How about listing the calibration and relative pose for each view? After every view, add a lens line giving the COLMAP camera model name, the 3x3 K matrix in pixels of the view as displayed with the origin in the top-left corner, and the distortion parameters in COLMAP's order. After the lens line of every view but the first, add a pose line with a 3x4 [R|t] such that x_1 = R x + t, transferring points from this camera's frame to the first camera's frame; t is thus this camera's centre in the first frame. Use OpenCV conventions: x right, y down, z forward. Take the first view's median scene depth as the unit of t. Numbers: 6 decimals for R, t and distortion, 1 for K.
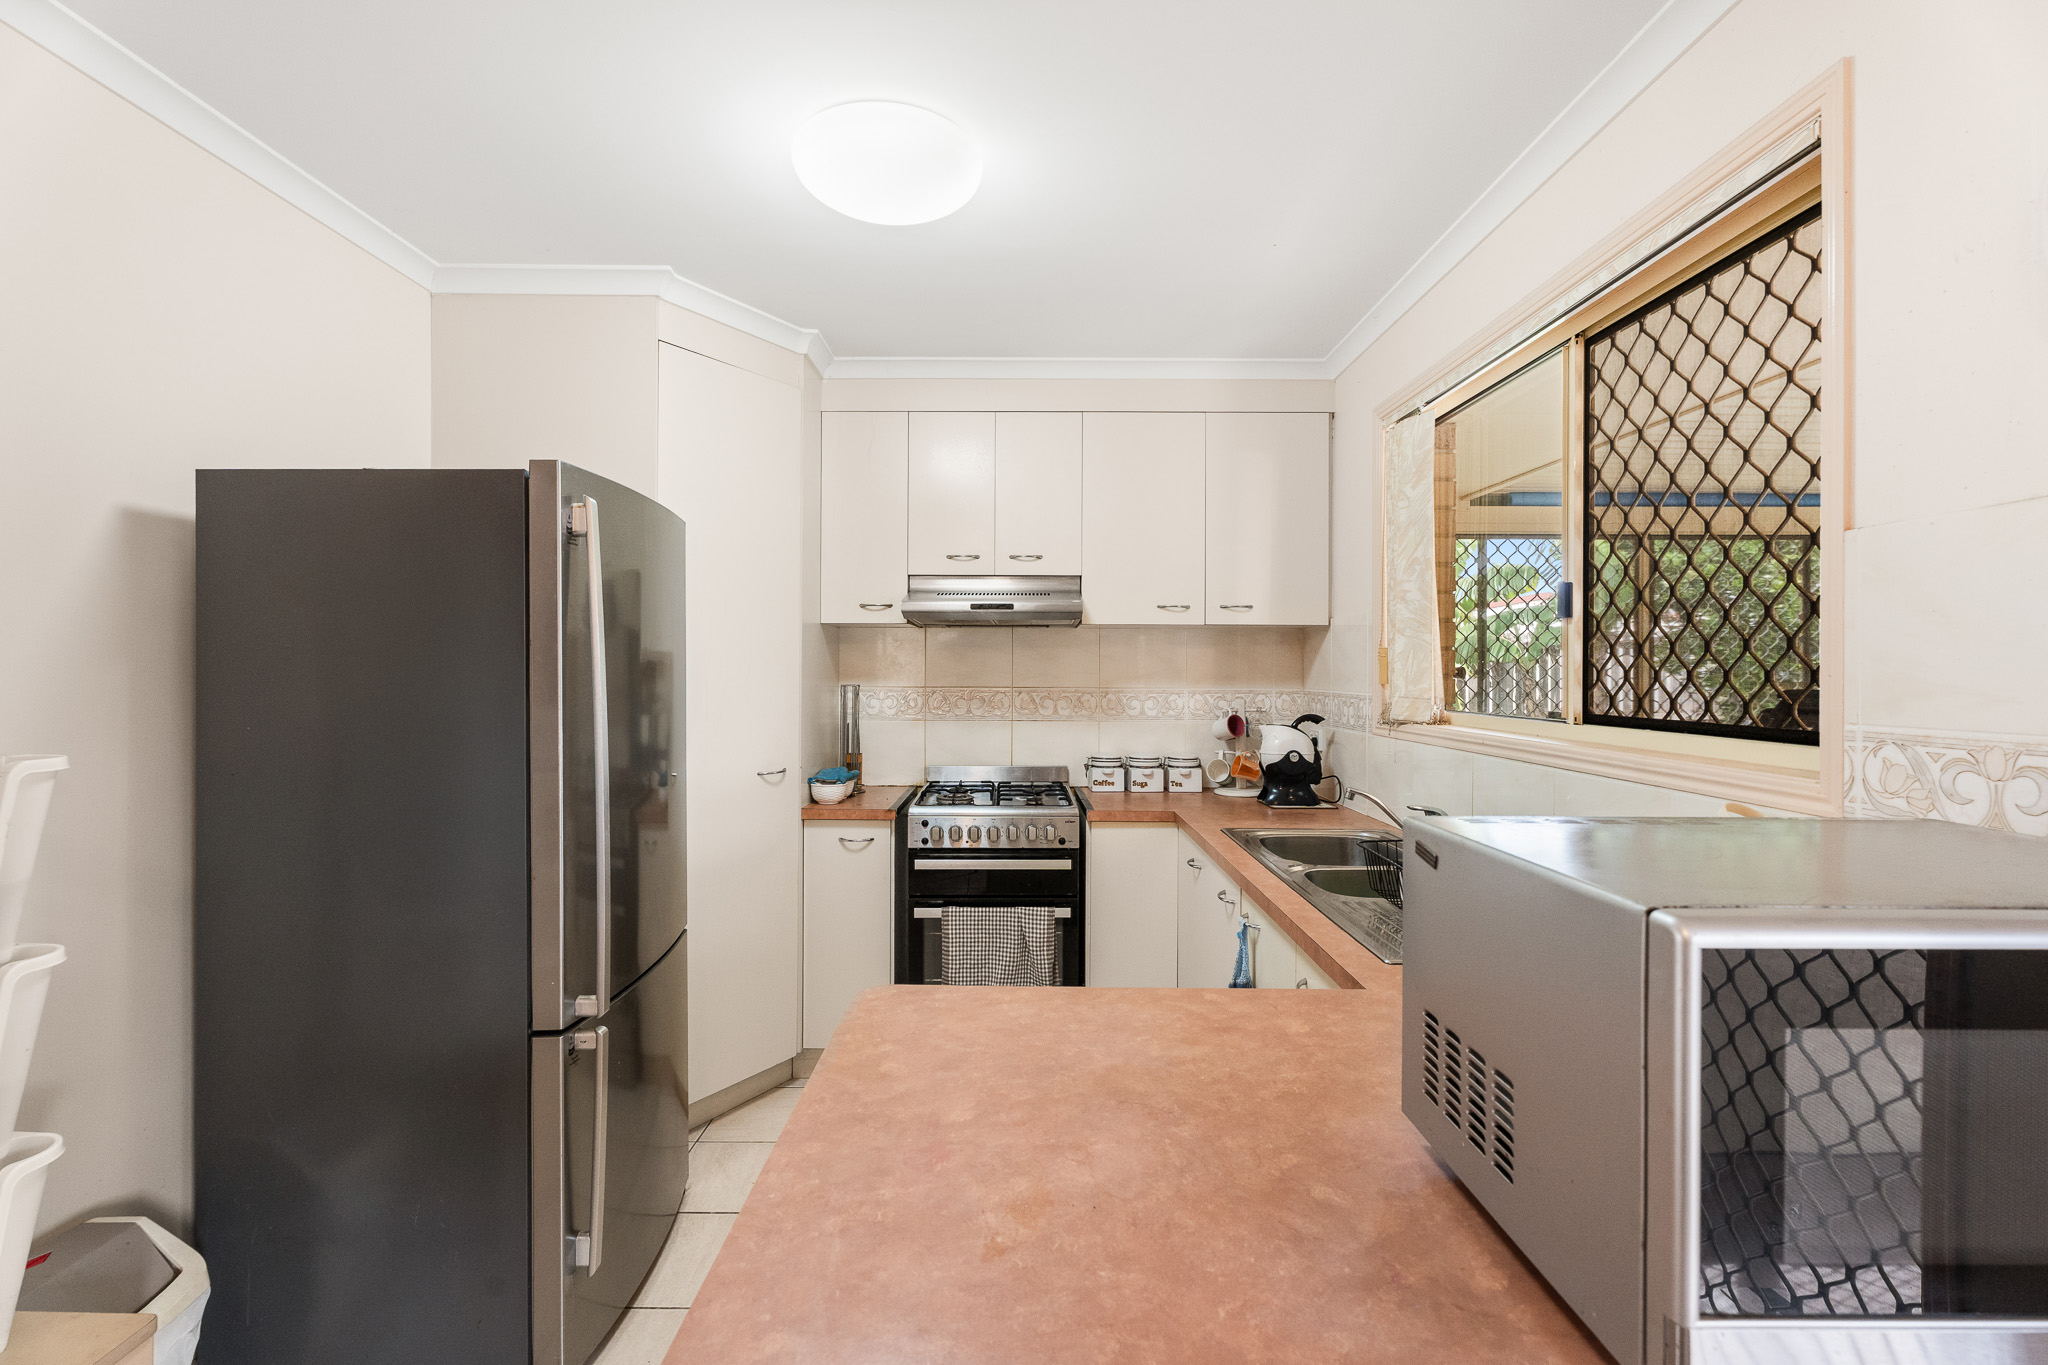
lens RADIAL K [[913.7, 0, 1020.2], [0, 913.7, 671.6], [0, 0, 1]] dist [-0.000996, 0.000480]
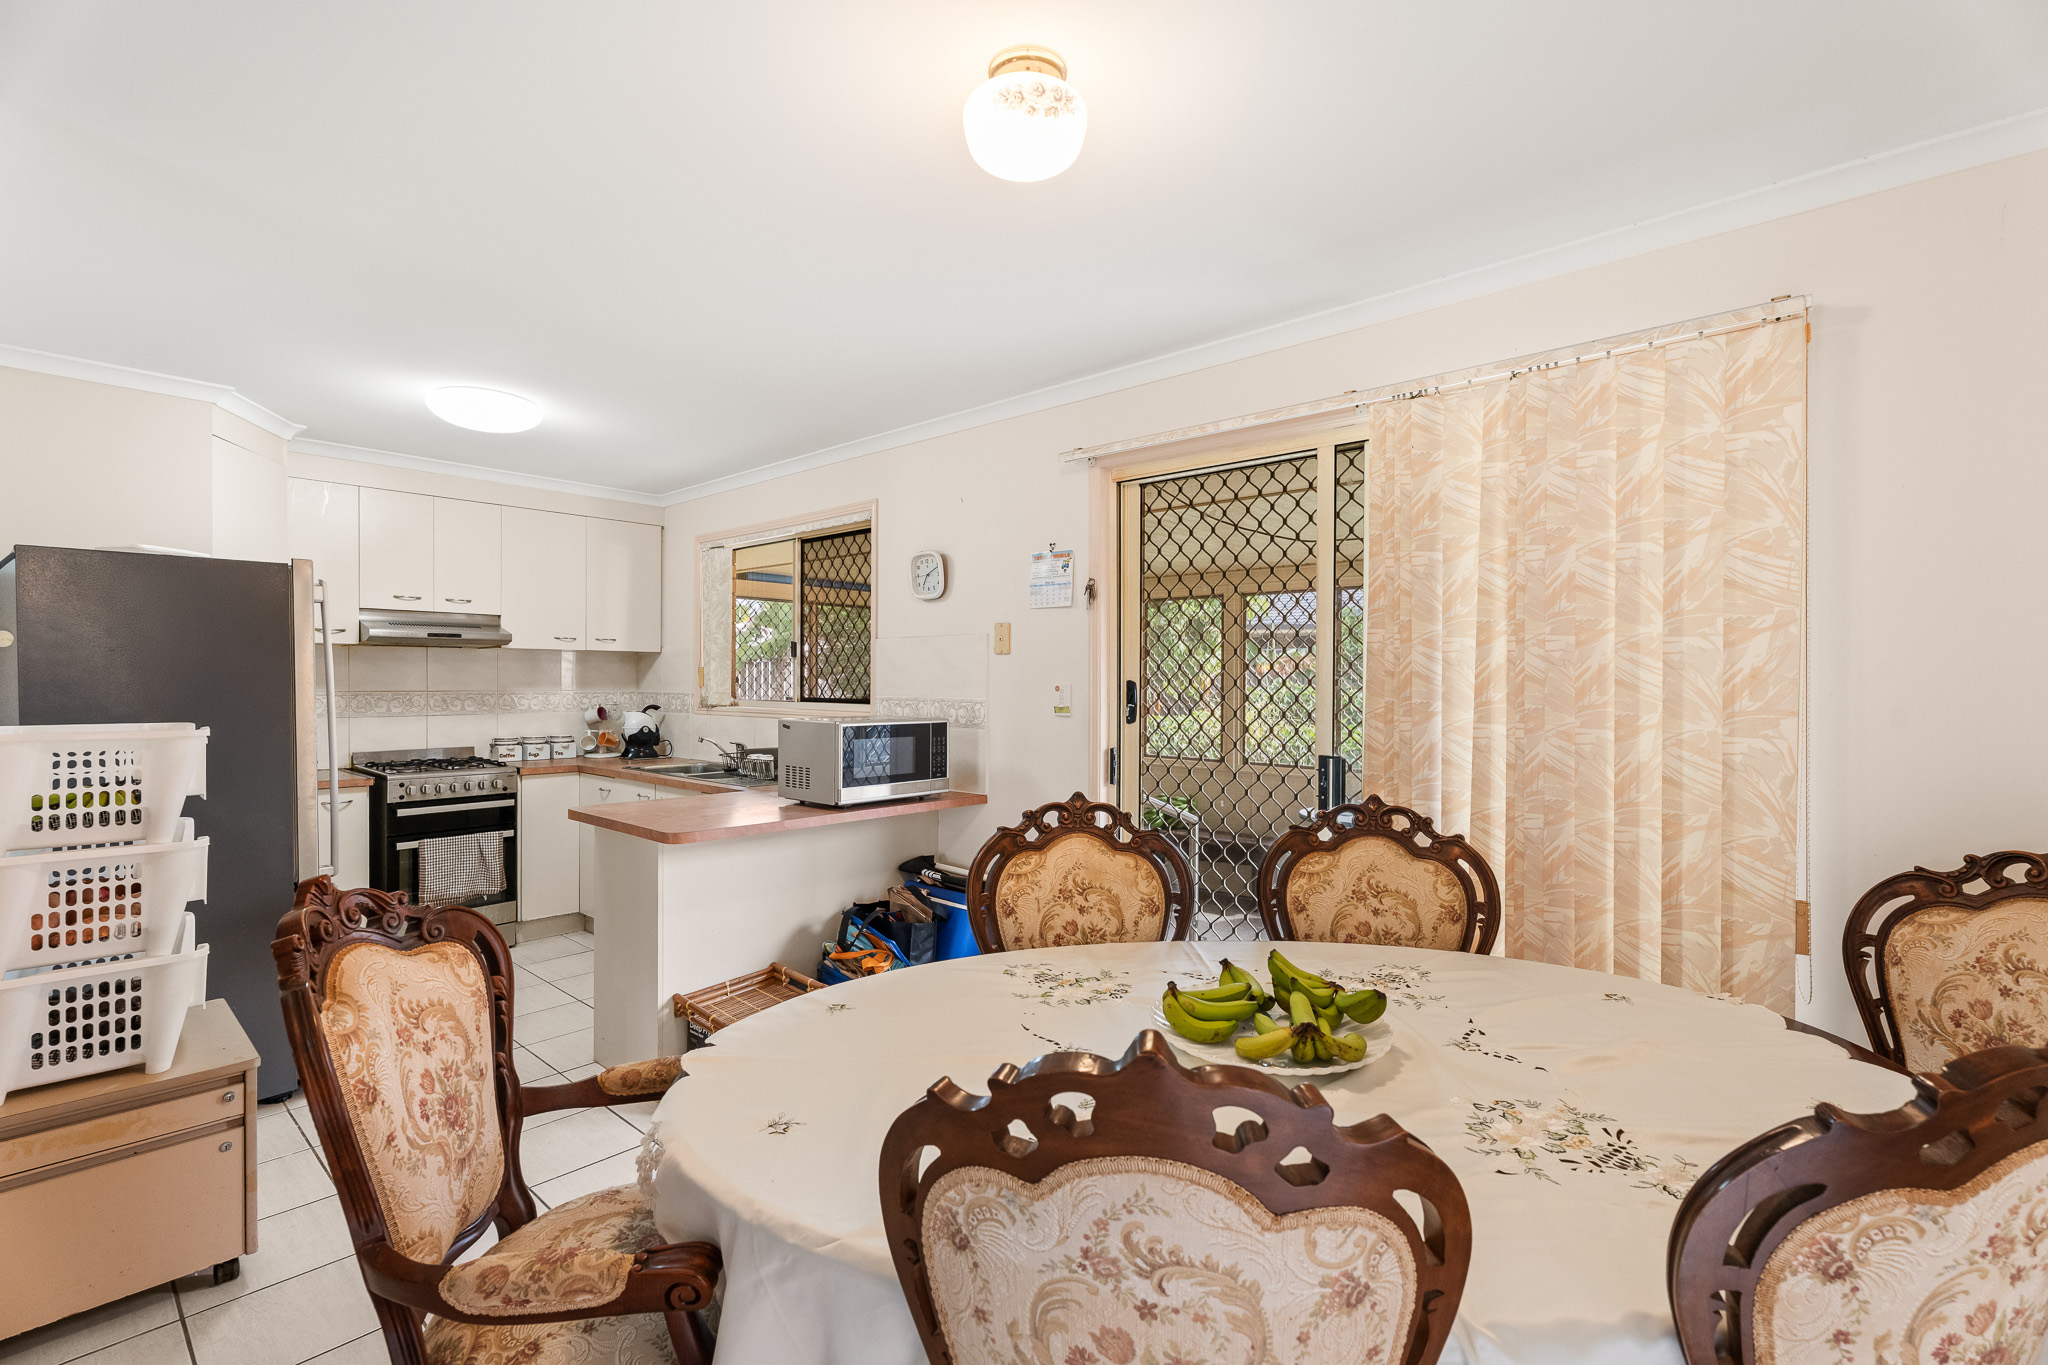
lens RADIAL K [[913.7, 0, 1022.7], [0, 913.7, 680.5], [0, 0, 1]] dist [-0.000996, 0.000480]
pose [[0.666817, -0.000855, 0.745221, -0.510962], [-0.000257, 0.999999, 0.001377, -0.000884], [-0.745221, -0.001110, 0.666816, -0.674211]]
